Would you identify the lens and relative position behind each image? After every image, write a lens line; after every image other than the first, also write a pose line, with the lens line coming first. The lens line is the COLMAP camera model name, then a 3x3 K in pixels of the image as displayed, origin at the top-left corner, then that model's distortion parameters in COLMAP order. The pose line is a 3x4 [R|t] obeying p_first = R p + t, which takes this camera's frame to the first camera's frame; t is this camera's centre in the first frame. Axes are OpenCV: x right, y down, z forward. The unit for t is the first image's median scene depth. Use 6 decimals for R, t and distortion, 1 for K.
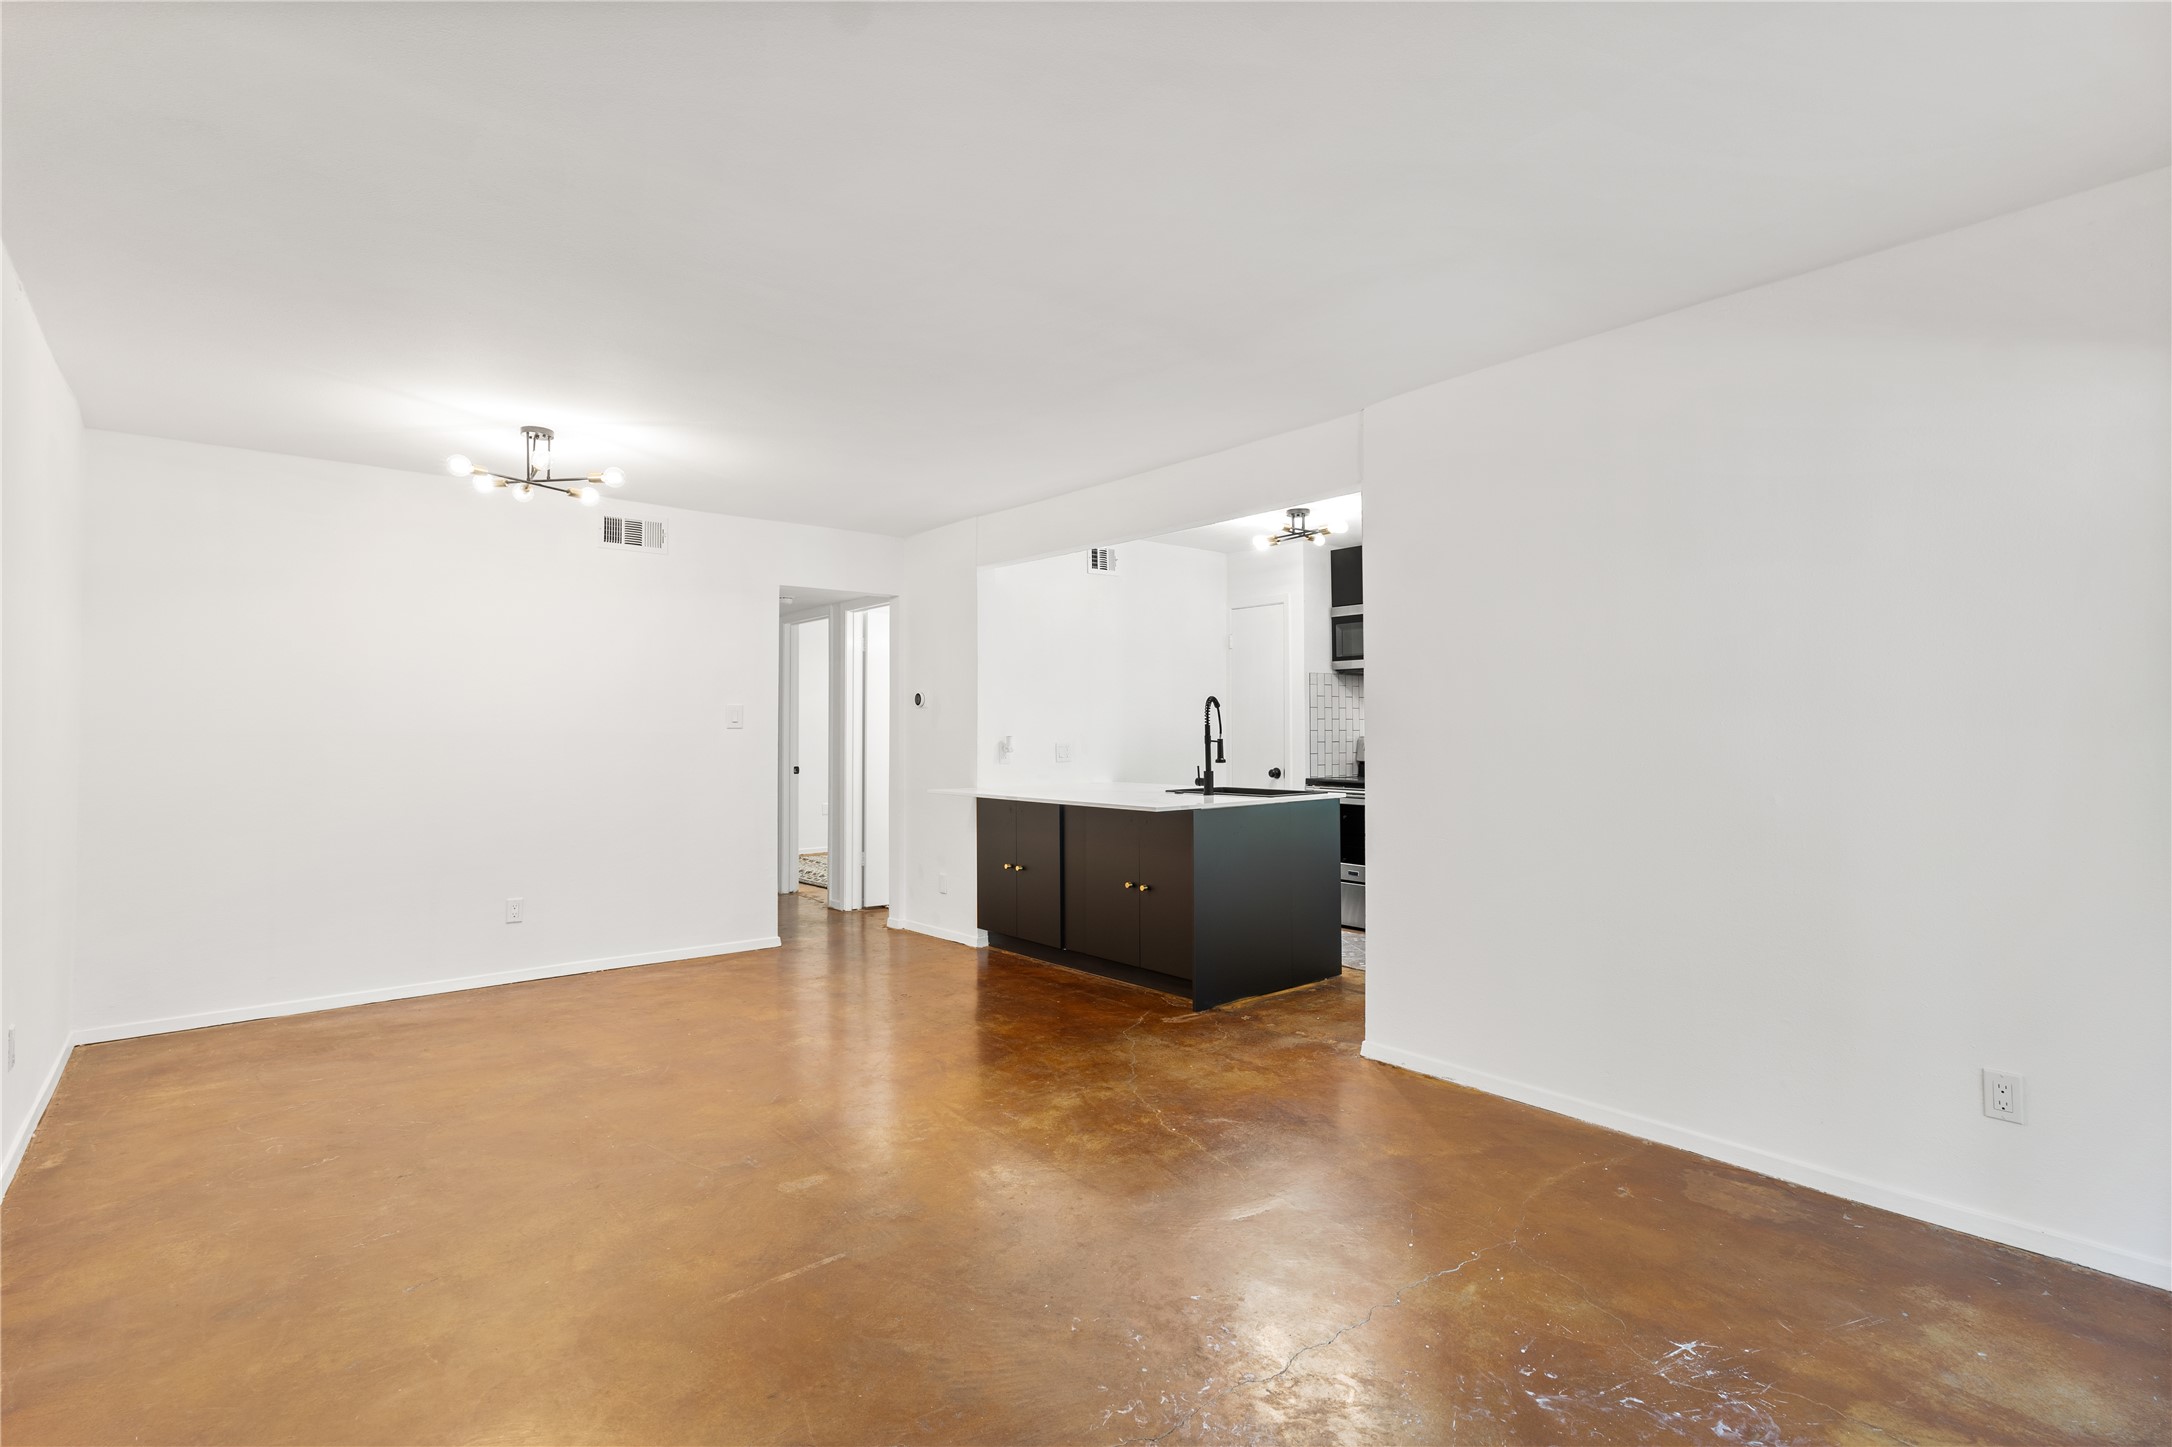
lens RADIAL K [[1017.8, 0, 1086.0], [0, 1017.8, 723.5], [0, 0, 1]] dist [0.002329, 0.000751]
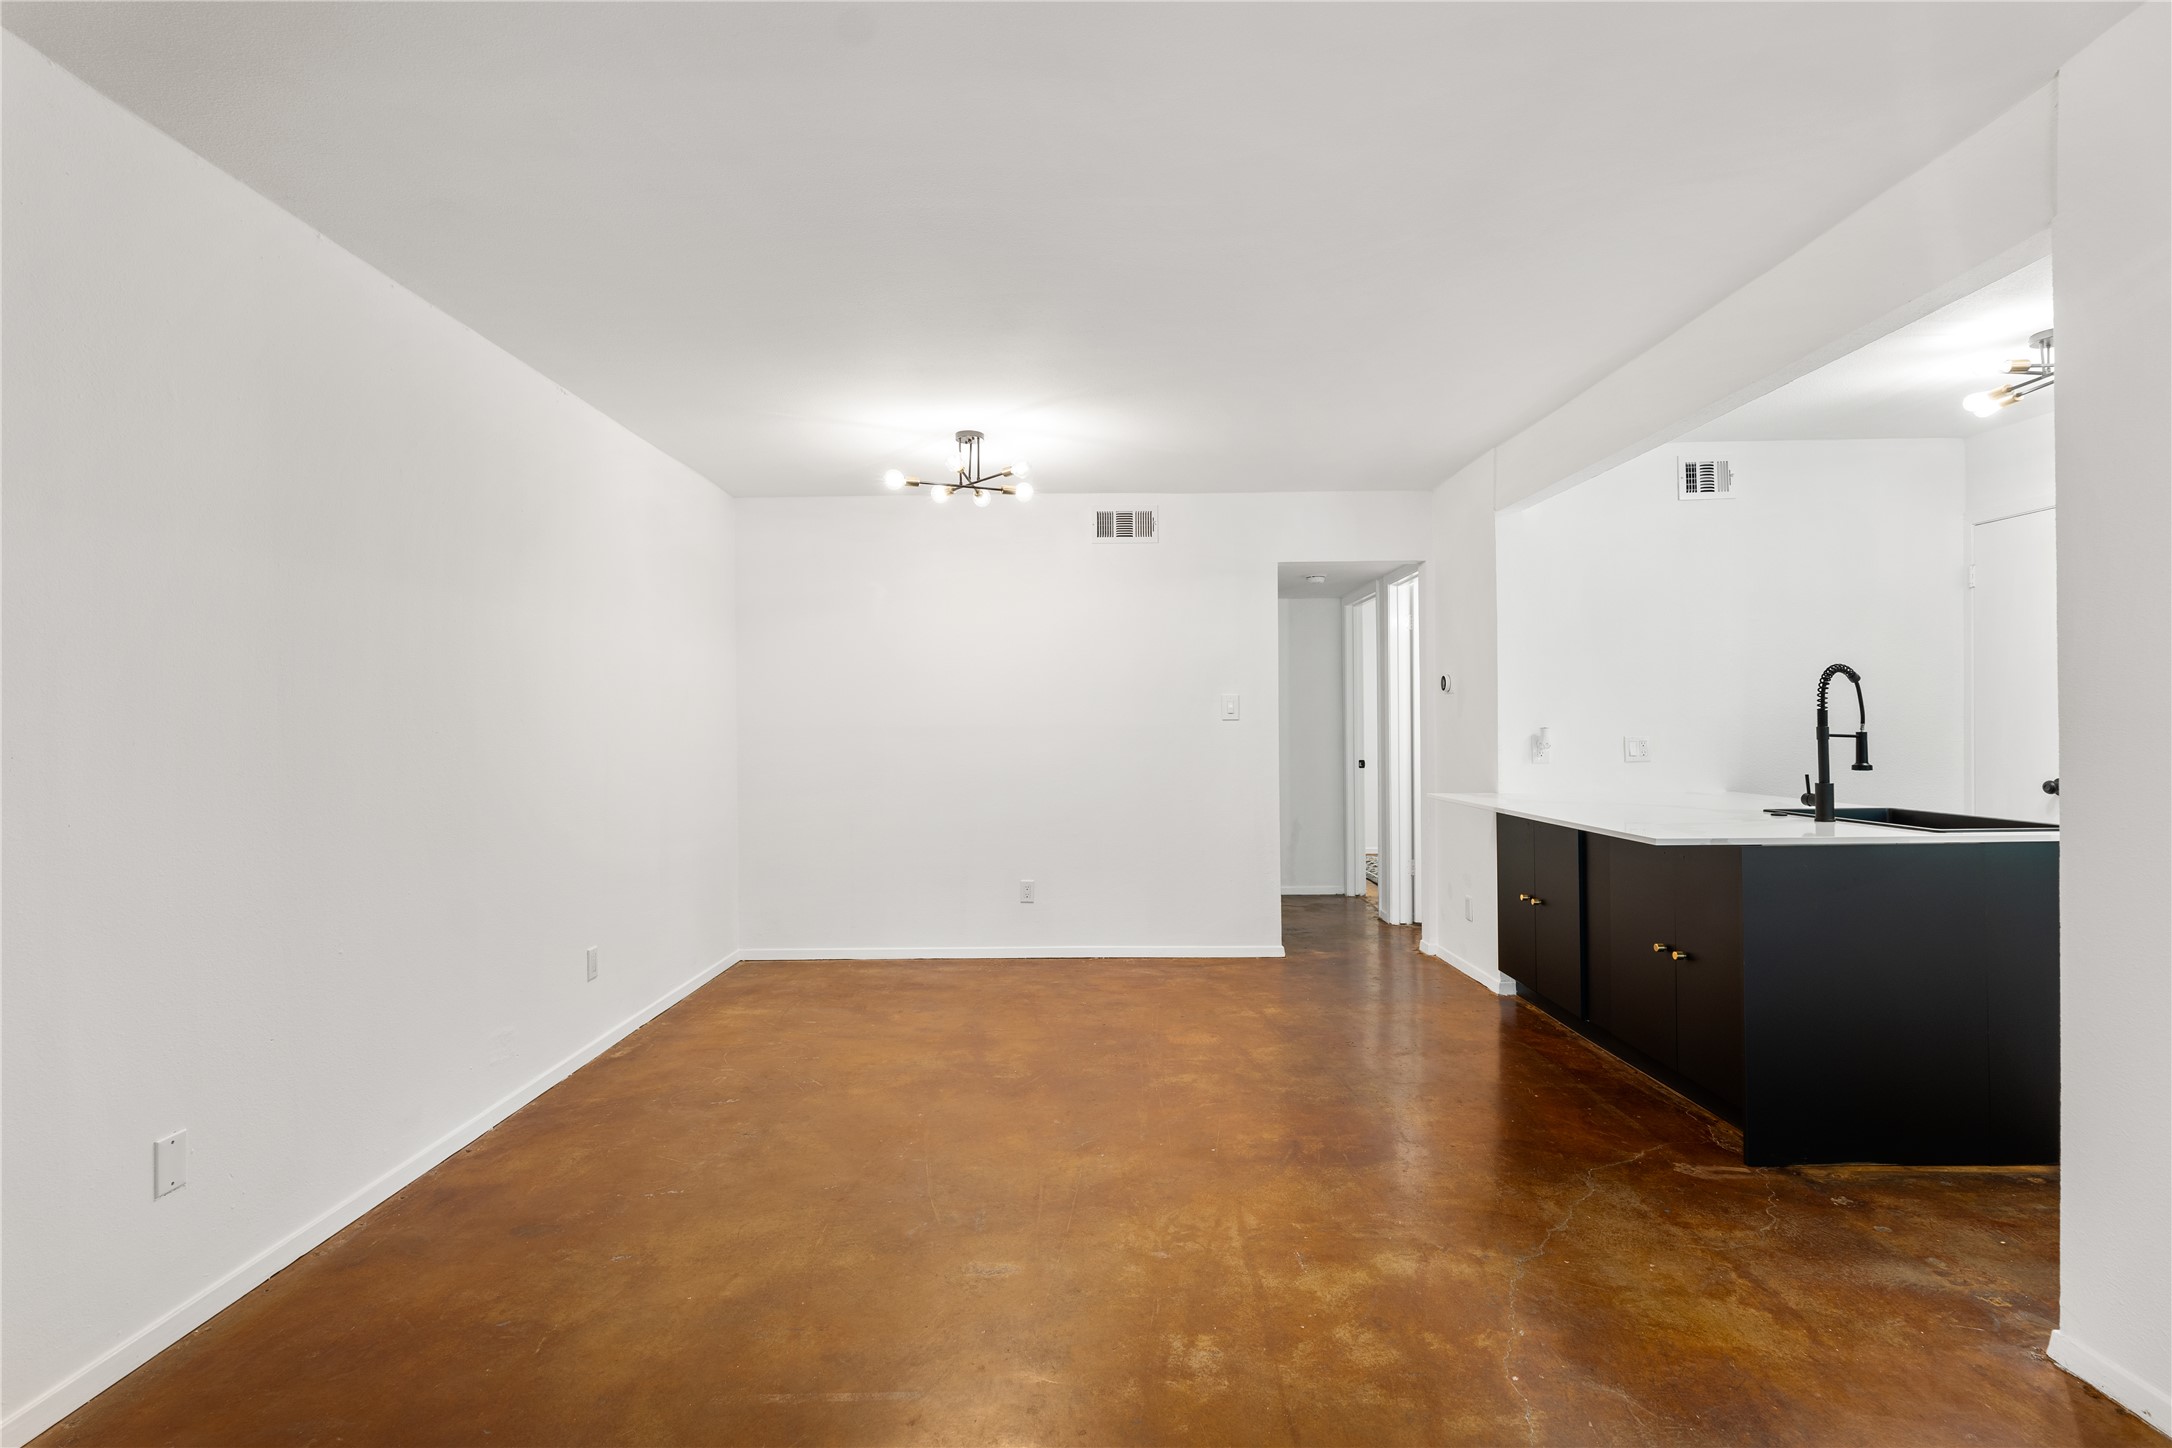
lens RADIAL K [[1001.6, 0, 1082.4], [0, 1001.6, 731.5], [0, 0, 1]] dist [0.004100, 0.000830]
pose [[0.769943, -0.000001, -0.638113, 0.187411], [0.011704, 0.999832, 0.014120, 0.001250], [0.638006, -0.018340, 0.769813, 0.265057]]
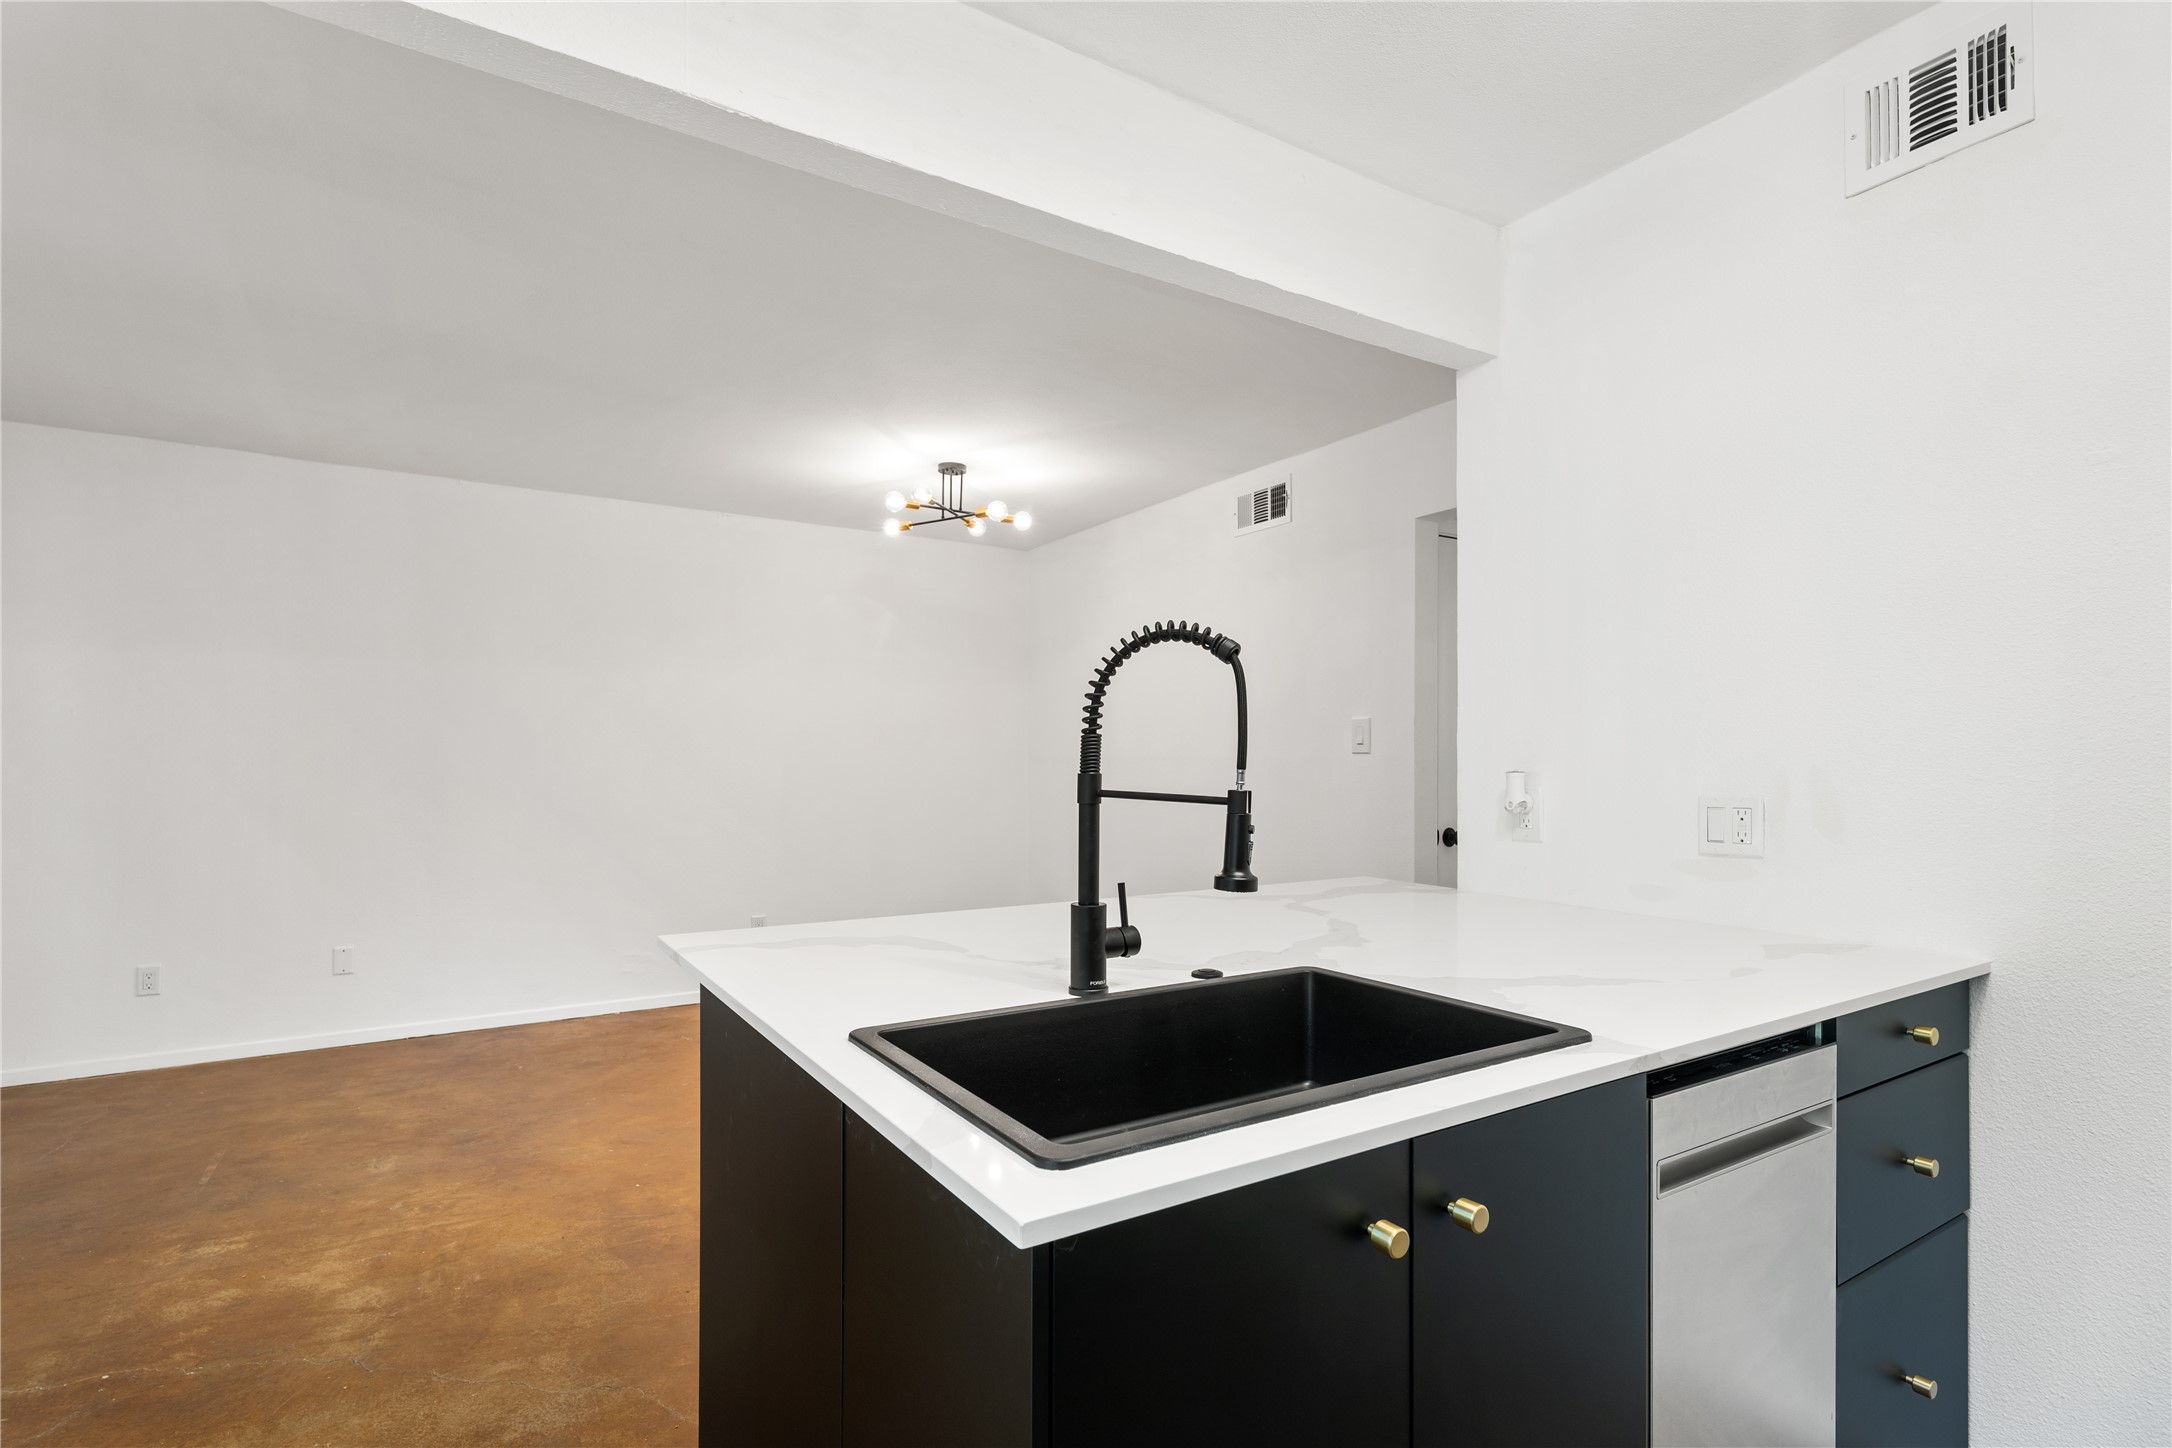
lens RADIAL K [[1009.4, 0, 1086.9], [0, 1009.4, 783.4], [0, 0, 1]] dist [0.005131, -0.000021]
pose [[-0.129726, 0.024172, -0.991255, 0.437958], [0.003608, 0.999708, 0.023906, 0.009941], [0.991543, -0.000475, -0.129775, 1.185993]]
